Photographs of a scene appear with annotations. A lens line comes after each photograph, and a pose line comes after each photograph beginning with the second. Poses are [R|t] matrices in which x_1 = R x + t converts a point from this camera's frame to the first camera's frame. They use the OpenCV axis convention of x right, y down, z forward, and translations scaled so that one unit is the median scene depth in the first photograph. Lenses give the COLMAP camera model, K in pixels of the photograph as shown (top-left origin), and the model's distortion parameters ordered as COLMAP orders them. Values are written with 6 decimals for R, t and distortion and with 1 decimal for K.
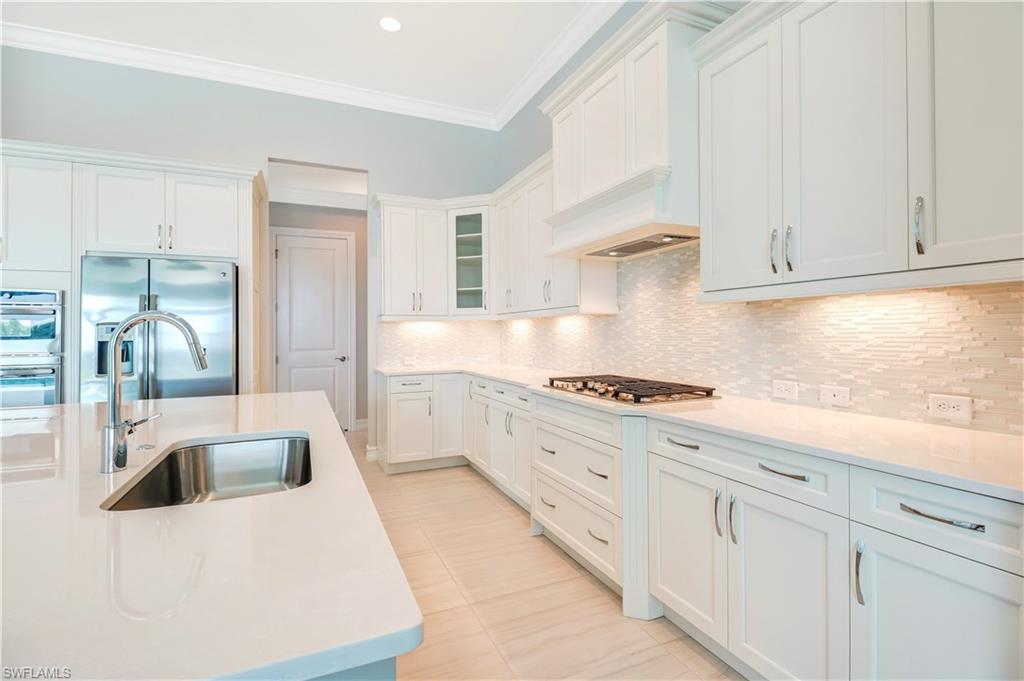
lens RADIAL K [[468.1, 0, 512.9], [0, 468.1, 331.1], [0, 0, 1]] dist [-0.023245, -0.000401]
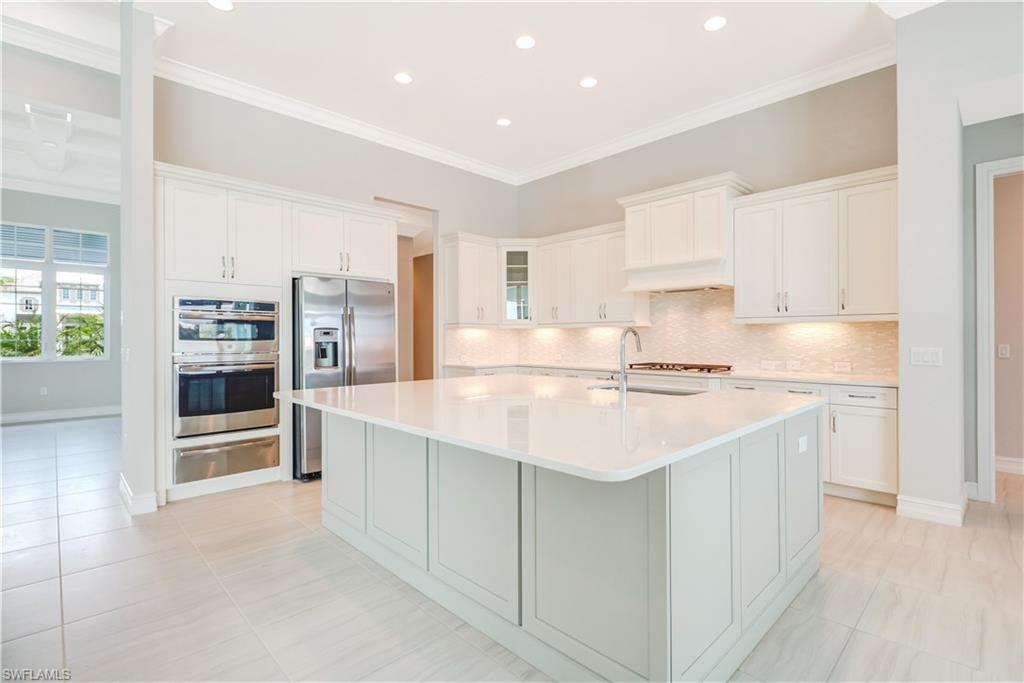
lens RADIAL K [[477.5, 0, 488.6], [0, 477.5, 335.1], [0, 0, 1]] dist [-0.030427, 0.000154]
pose [[0.950889, 0.006928, 0.309455, -0.854054], [-0.006306, 0.999976, -0.003011, 0.003283], [-0.309468, 0.000912, 0.950909, -0.434299]]
